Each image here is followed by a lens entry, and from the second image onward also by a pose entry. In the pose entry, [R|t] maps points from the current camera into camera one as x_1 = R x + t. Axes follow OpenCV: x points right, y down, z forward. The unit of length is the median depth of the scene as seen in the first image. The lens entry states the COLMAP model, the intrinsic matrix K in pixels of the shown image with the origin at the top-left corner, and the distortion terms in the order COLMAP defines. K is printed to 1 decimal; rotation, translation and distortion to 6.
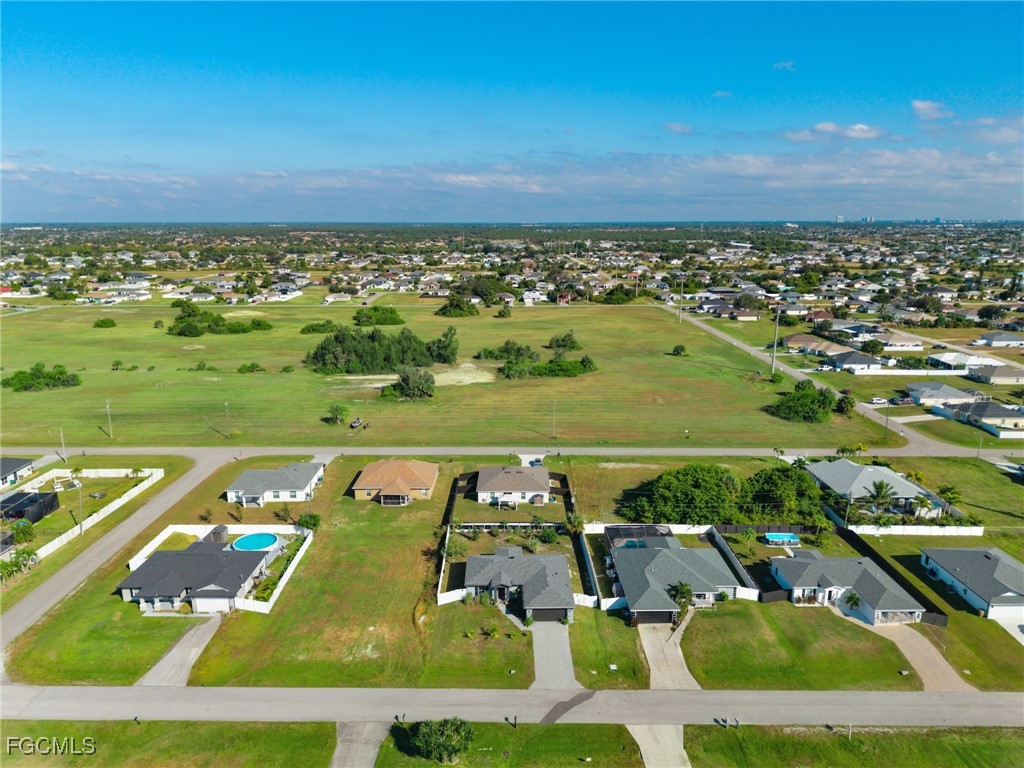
lens RADIAL K [[689.8, 0, 513.7], [0, 689.8, 383.2], [0, 0, 1]] dist [0.018593, -0.014612]
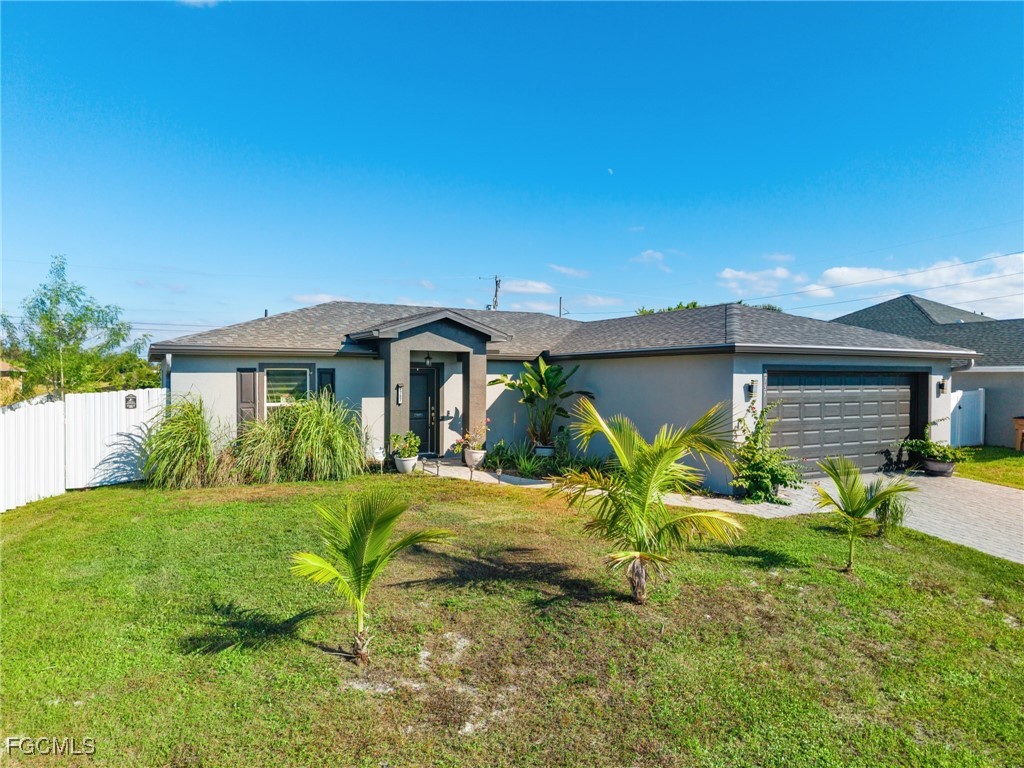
lens RADIAL K [[689.8, 0, 513.7], [0, 689.8, 383.2], [0, 0, 1]] dist [0.018593, -0.014612]
pose [[0.890341, 0.001004, 0.455292, -0.057742], [0.100984, 0.974654, -0.199627, 0.274913], [-0.443953, 0.223713, 0.867674, 0.714508]]
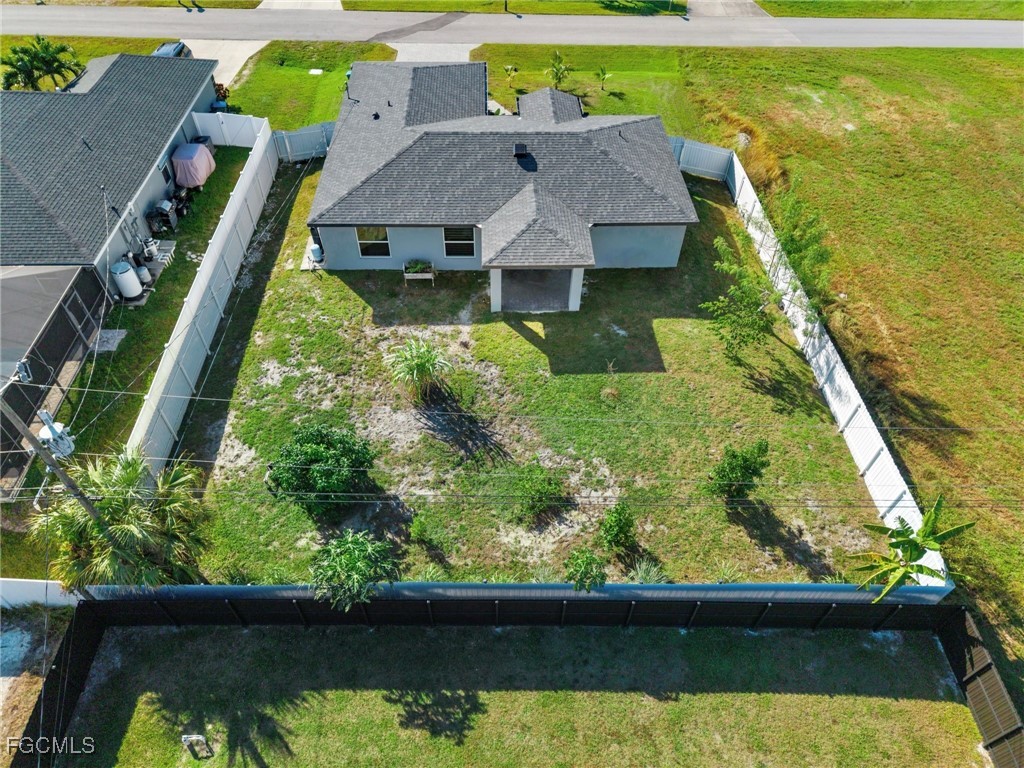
lens RADIAL K [[683.8, 0, 512.0], [0, 683.8, 390.6], [0, 0, 1]] dist [0.044823, -0.052107]
pose [[-0.999817, -0.003057, -0.018897, 0.005541], [-0.018045, 0.479976, 0.877096, 0.054728], [0.006389, 0.877276, -0.479943, 1.059095]]
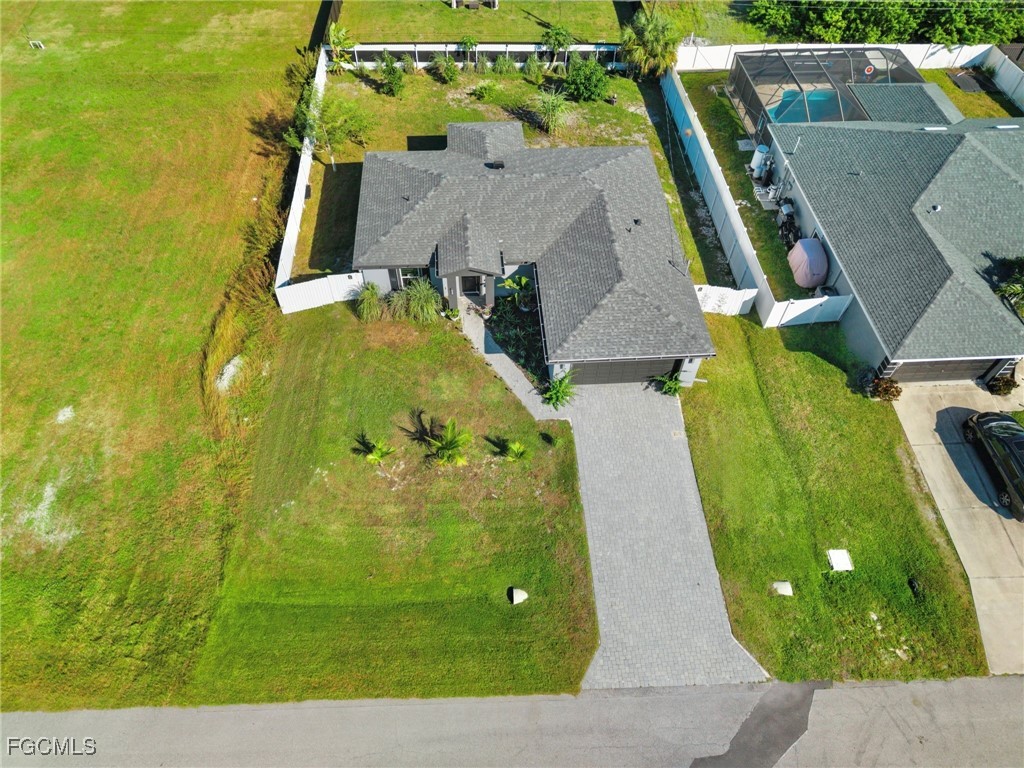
lens RADIAL K [[689.8, 0, 513.7], [0, 689.8, 383.2], [0, 0, 1]] dist [0.018593, -0.014612]
pose [[0.998665, -0.025326, 0.045024, -0.010818], [-0.008238, 0.782342, 0.622794, 0.113050], [-0.050997, -0.622333, 0.781089, 0.592861]]
